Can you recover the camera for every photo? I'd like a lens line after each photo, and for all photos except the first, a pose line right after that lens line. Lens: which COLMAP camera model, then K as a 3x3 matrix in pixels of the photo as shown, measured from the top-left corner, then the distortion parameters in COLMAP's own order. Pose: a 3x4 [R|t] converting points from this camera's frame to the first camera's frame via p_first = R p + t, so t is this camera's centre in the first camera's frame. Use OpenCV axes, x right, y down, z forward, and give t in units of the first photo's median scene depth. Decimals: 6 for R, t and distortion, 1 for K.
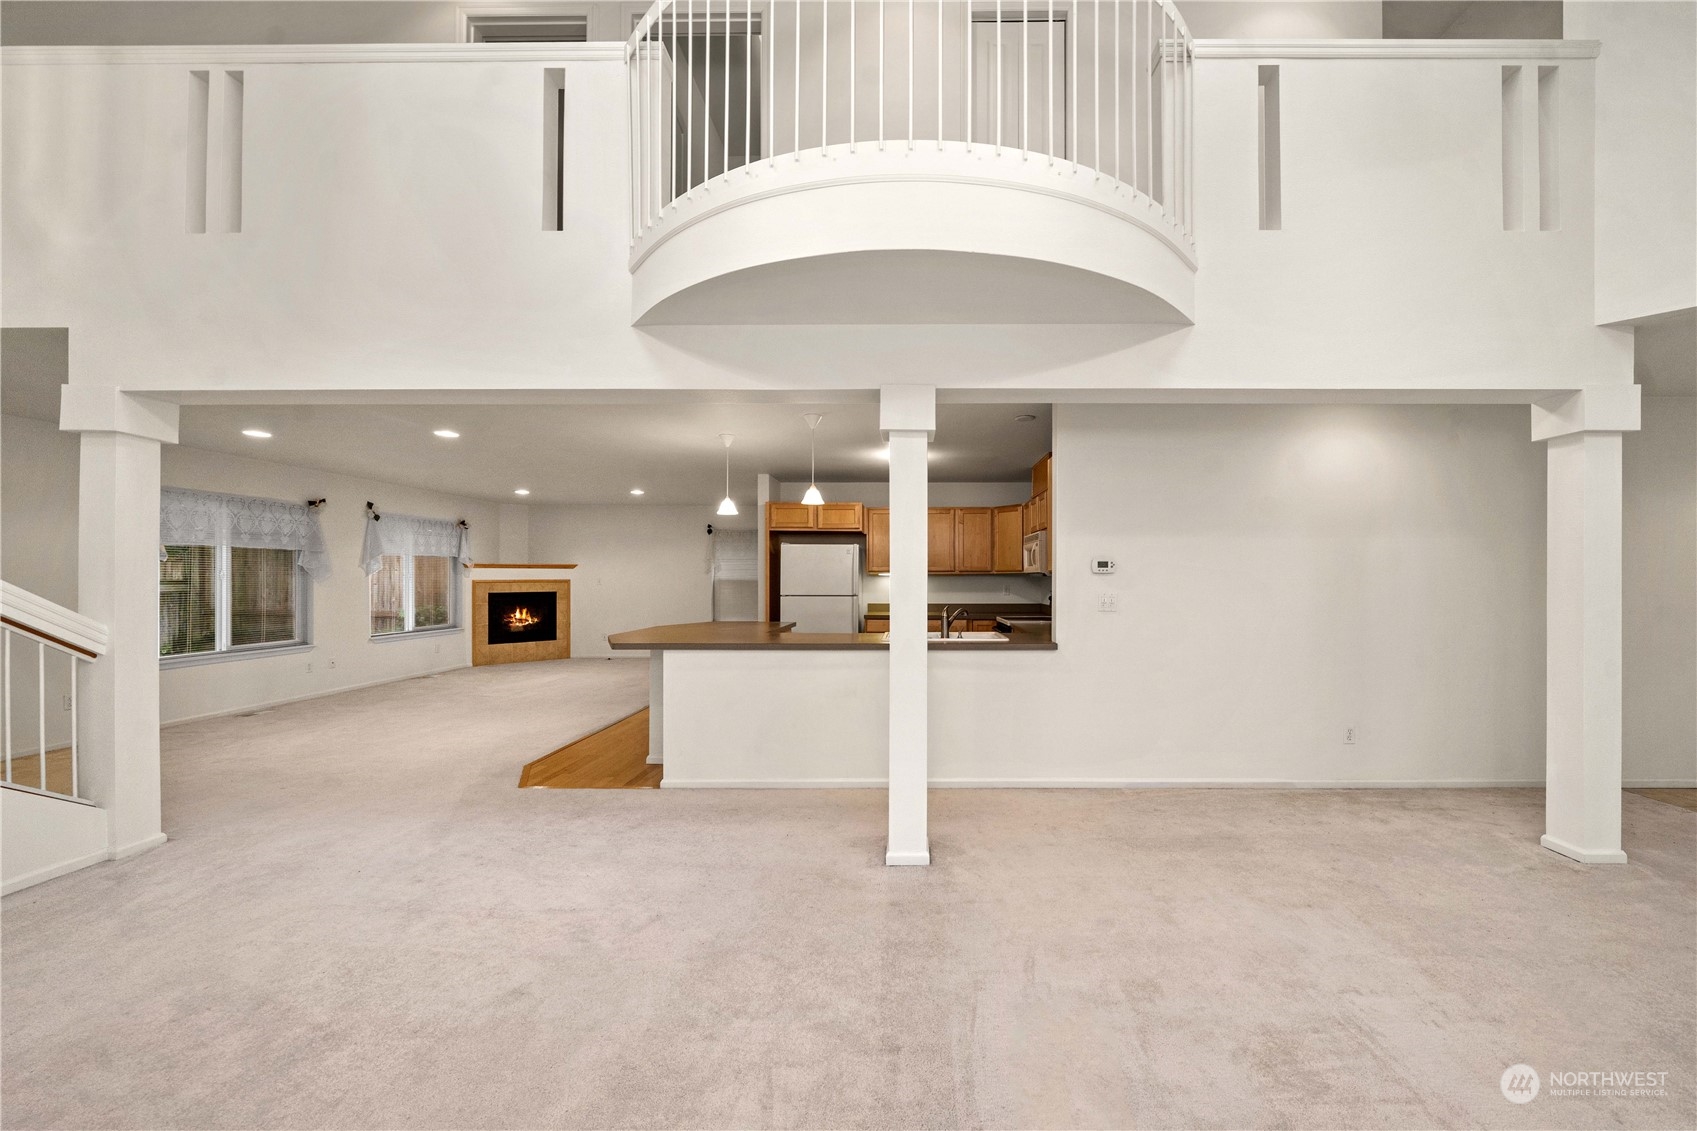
lens RADIAL K [[619.2, 0, 905.5], [0, 619.2, 574.4], [0, 0, 1]] dist [-0.001274, -0.000265]
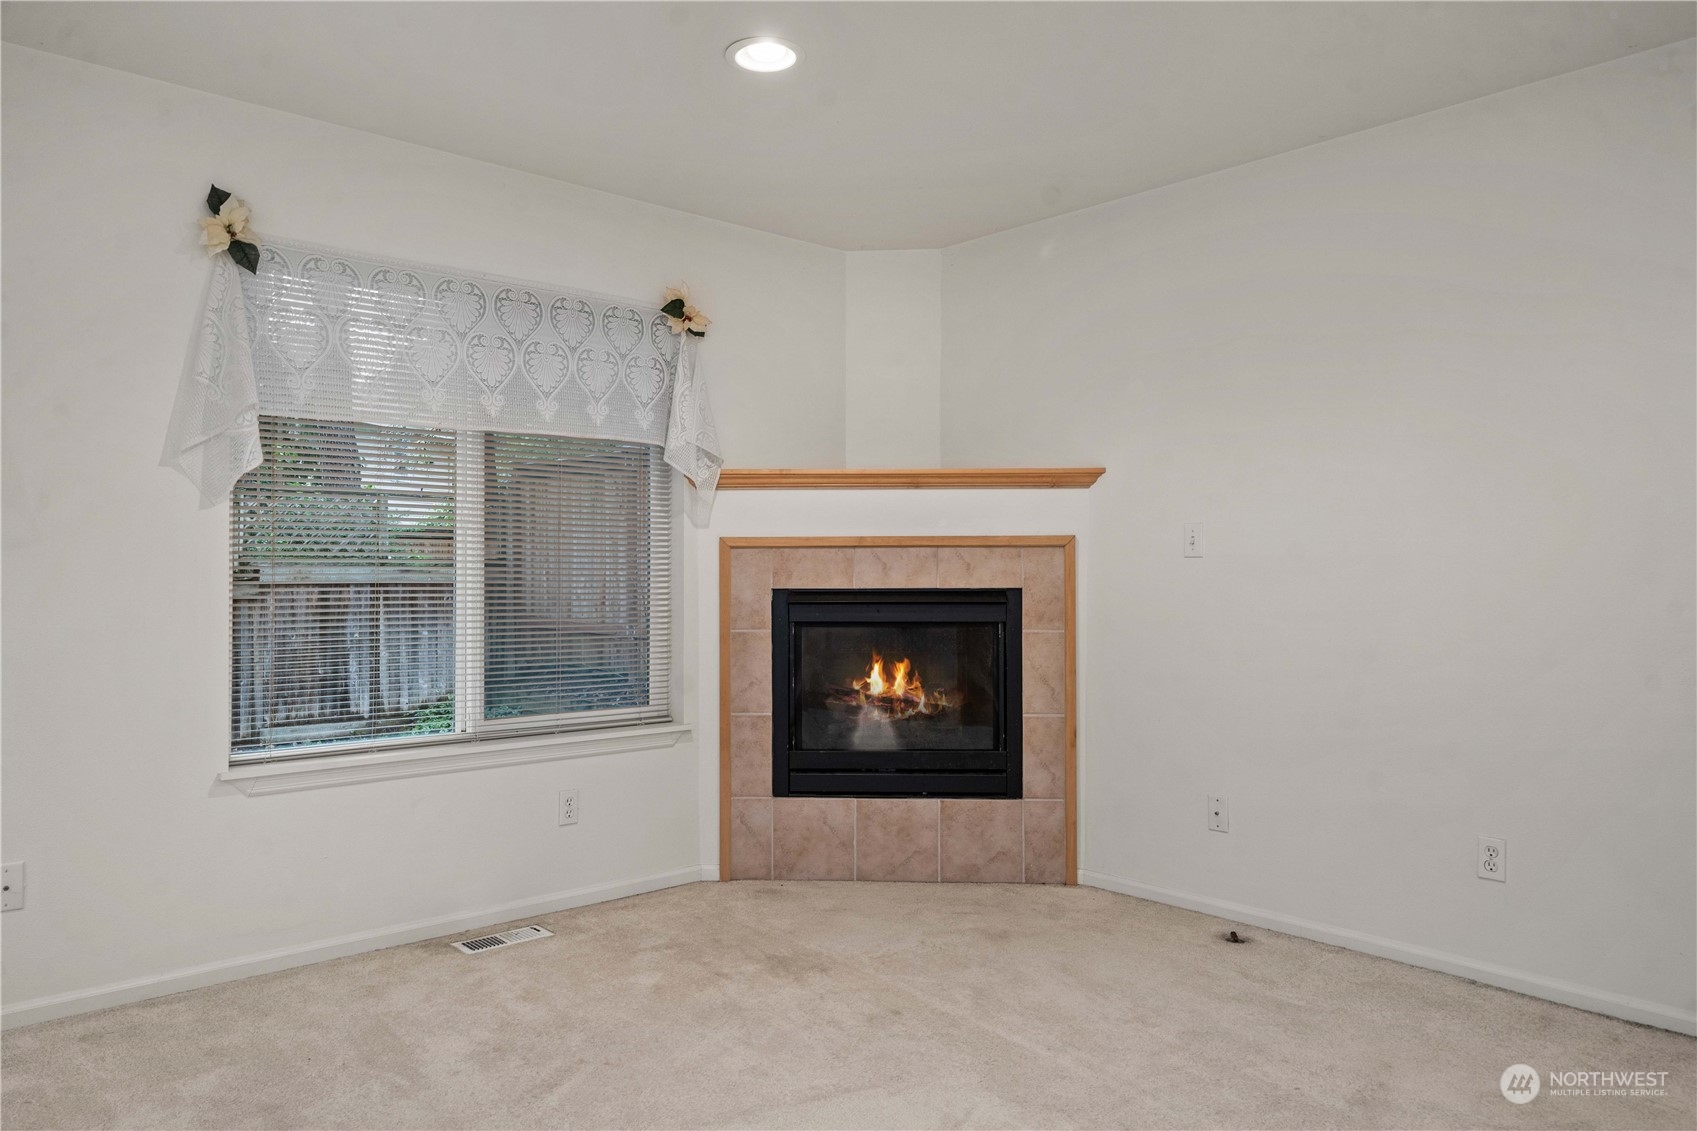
lens RADIAL K [[1149.6, 0, 851.9], [0, 1149.6, 564.2], [0, 0, 1]] dist [-0.007089, 0.004244]
pose [[0.673268, -0.004820, -0.739383, -0.323449], [0.001720, 0.999986, -0.004952, 0.023177], [0.739397, 0.002062, 0.673267, 0.740424]]
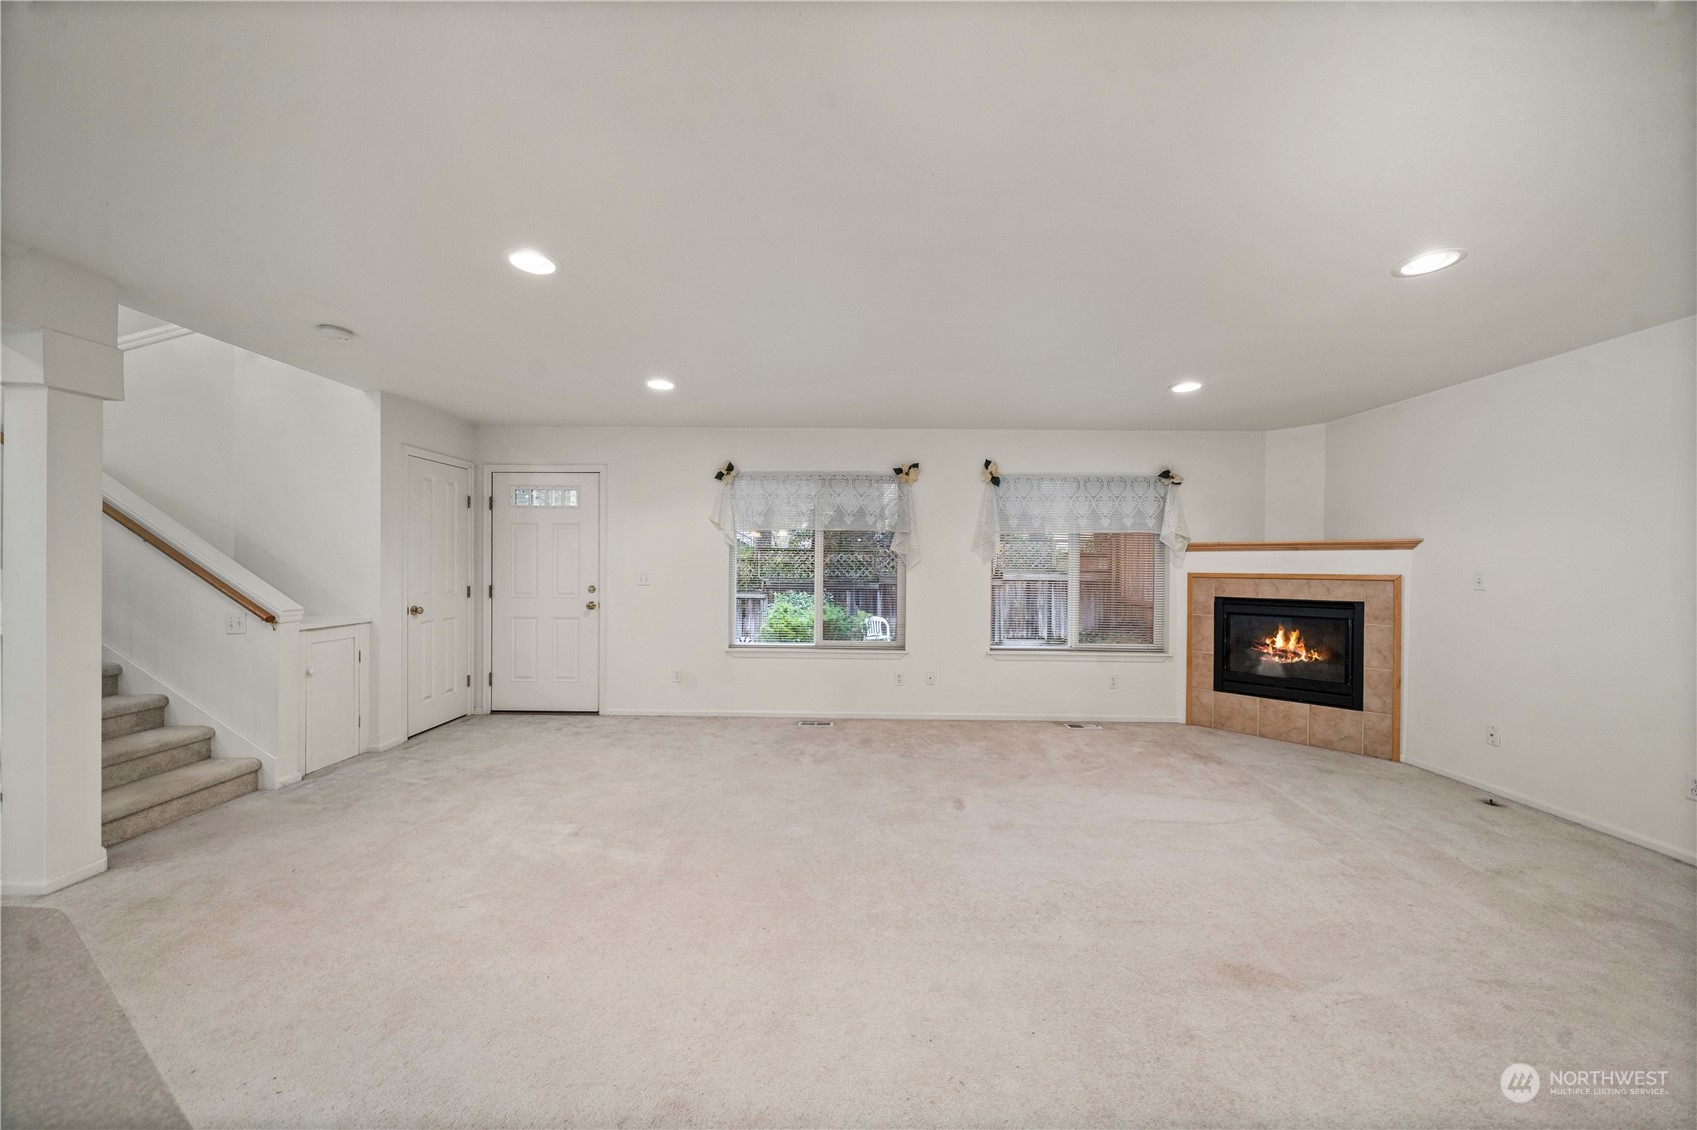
lens RADIAL K [[590.7, 0, 841.4], [0, 590.7, 567.5], [0, 0, 1]] dist [-0.002889, -0.000428]
pose [[-0.007547, 0.004343, -0.999962, -0.156352], [-0.006110, 0.999972, 0.004389, 0.004140], [0.999953, 0.006143, -0.007521, 0.700223]]
